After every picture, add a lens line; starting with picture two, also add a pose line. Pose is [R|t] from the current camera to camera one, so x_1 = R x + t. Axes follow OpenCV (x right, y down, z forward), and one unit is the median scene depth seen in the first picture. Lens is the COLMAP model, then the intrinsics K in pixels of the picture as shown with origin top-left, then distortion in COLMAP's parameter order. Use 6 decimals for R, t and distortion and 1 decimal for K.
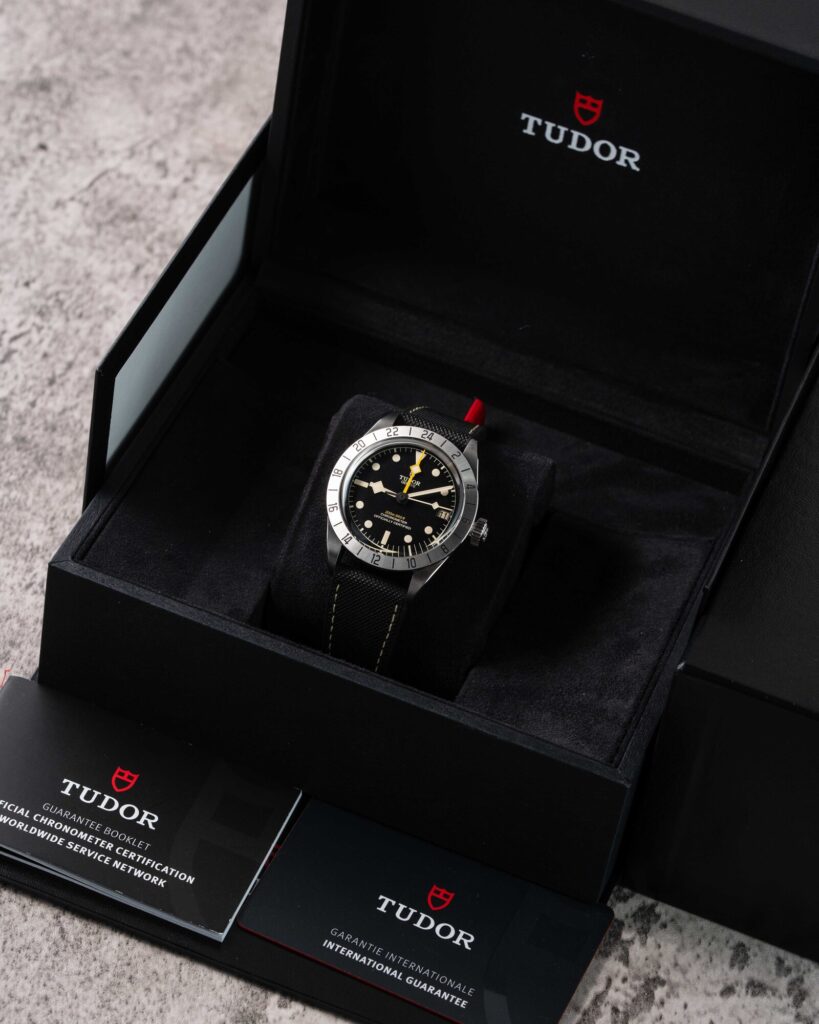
lens RADIAL K [[3589.2, 0, 407.9], [0, 3589.2, 512.1], [0, 0, 1]] dist [-0.050885, 0.000000]
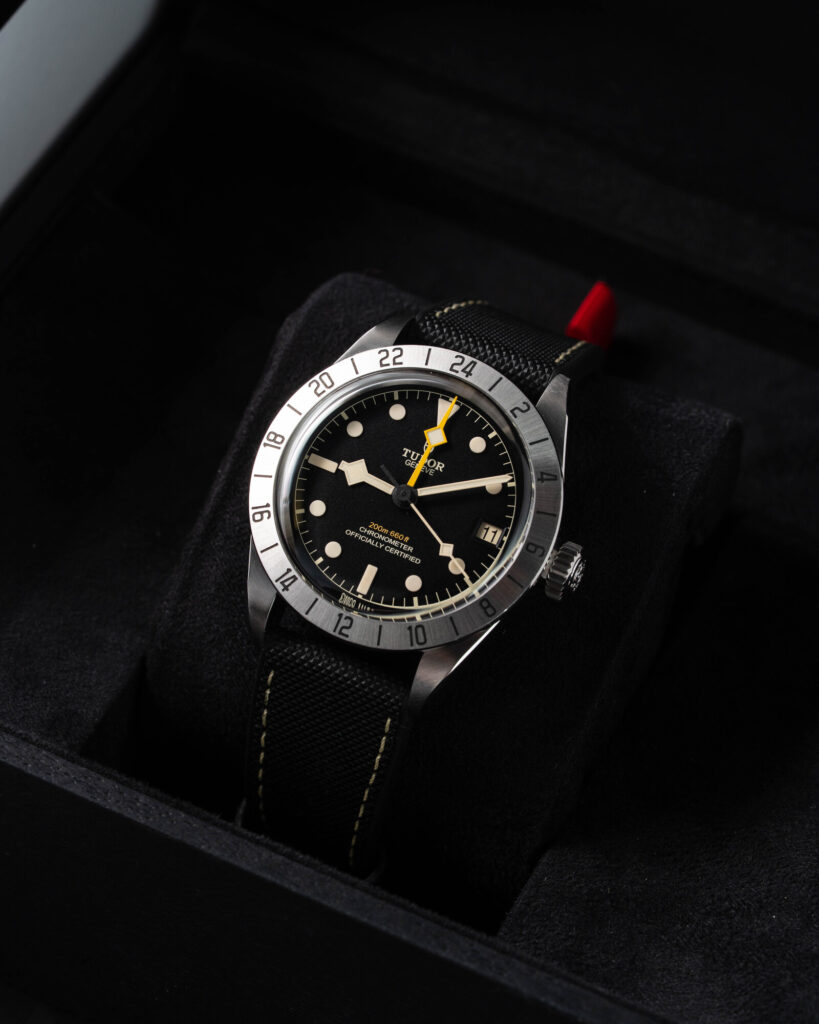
lens RADIAL K [[3589.2, 0, 412.7], [0, 3589.2, 511.6], [0, 0, 1]] dist [-0.050885, 0.000000]
pose [[0.994021, 0.027154, -0.105757, 0.050125], [-0.021027, 0.998058, 0.058627, -0.030048], [0.107144, -0.056053, 0.992662, 0.523049]]
